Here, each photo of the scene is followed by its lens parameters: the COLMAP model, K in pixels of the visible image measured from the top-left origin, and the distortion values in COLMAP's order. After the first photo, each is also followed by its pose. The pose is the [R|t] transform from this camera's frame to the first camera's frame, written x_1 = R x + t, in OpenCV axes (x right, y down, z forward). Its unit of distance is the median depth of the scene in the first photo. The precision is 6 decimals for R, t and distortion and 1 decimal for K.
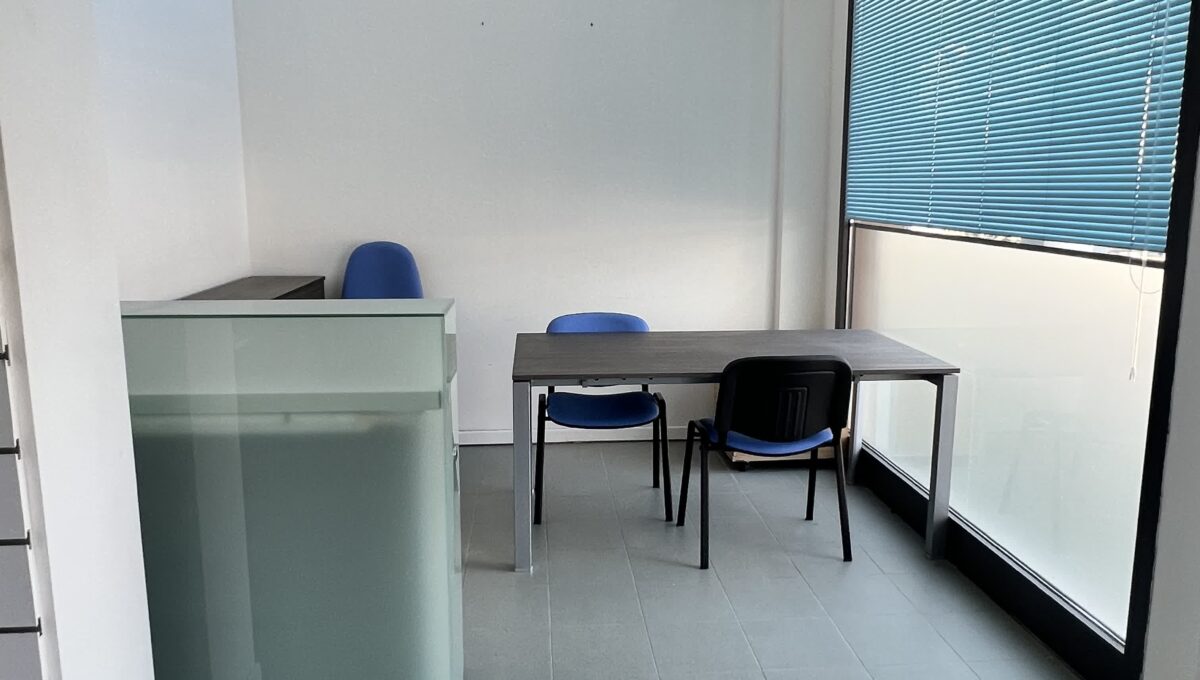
lens RADIAL K [[902.0, 0, 596.5], [0, 902.0, 337.2], [0, 0, 1]] dist [-0.006154, -0.000963]
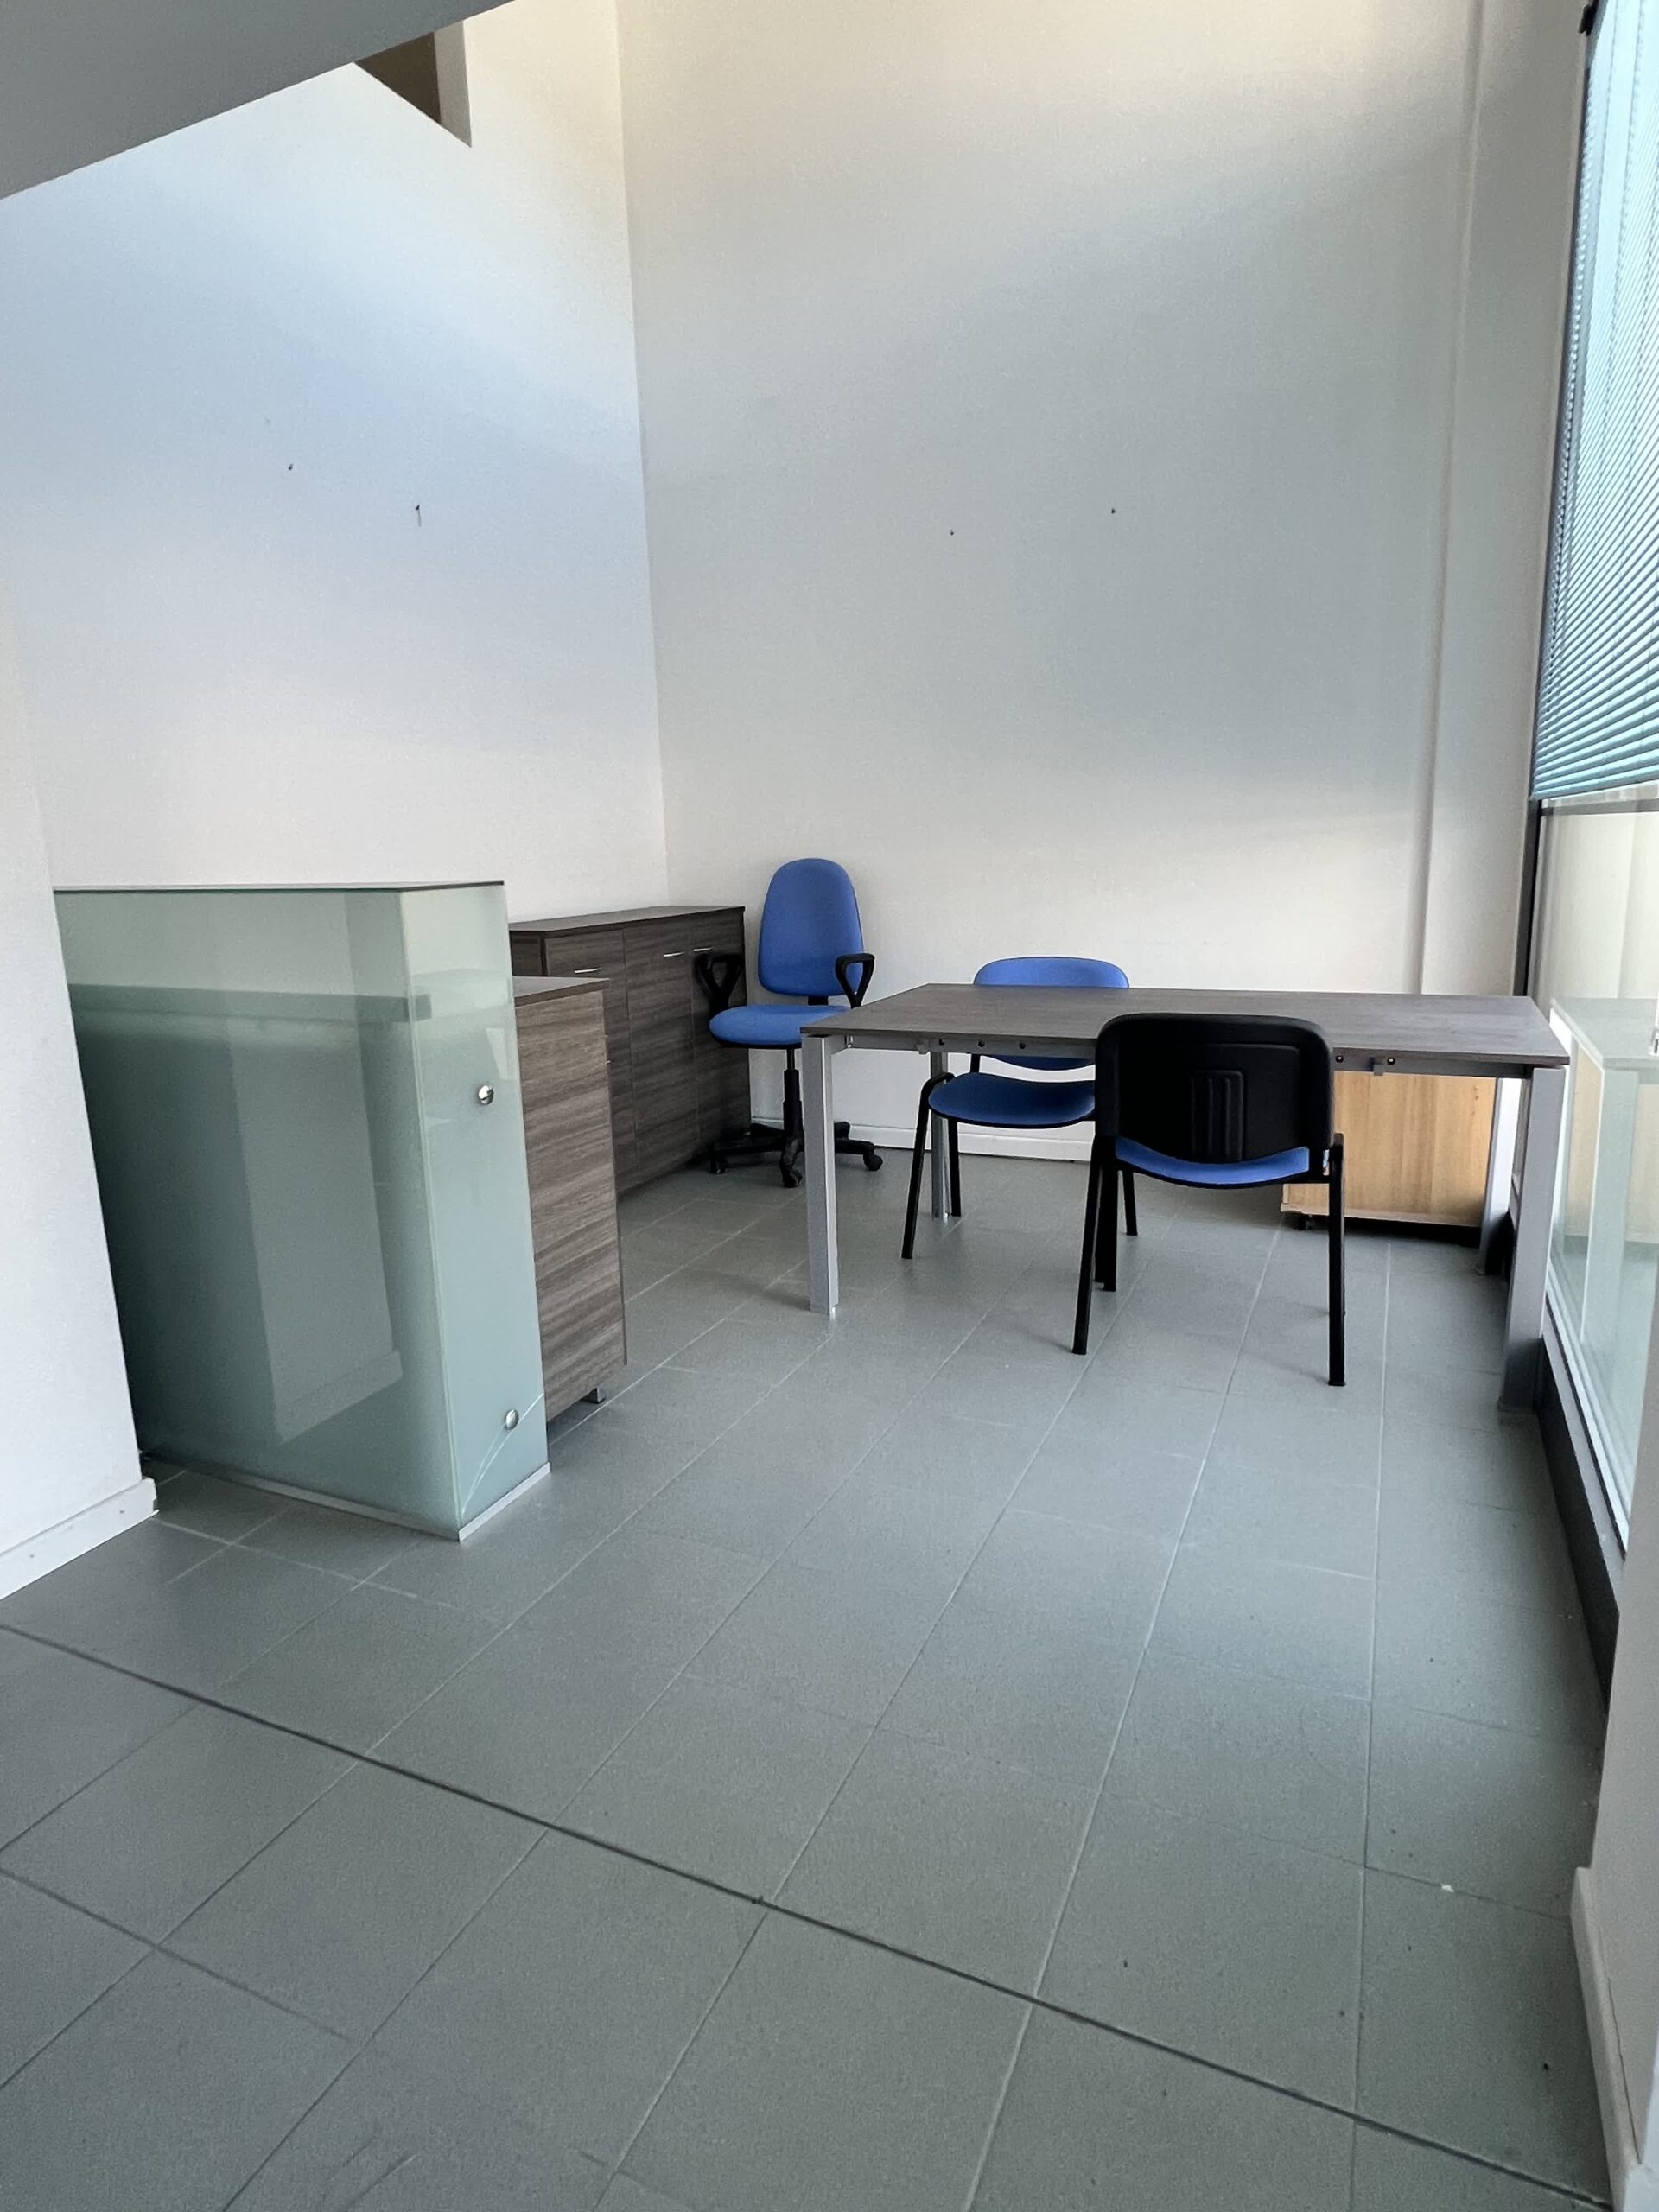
lens RADIAL K [[1237.6, 0, 833.7], [0, 1237.6, 1114.2], [0, 0, 1]] dist [0.003399, -0.002684]
pose [[0.883130, 0.079659, -0.462315, 0.348830], [-0.052575, 0.996076, 0.071196, 0.037773], [0.466172, -0.038569, 0.883853, 0.159676]]
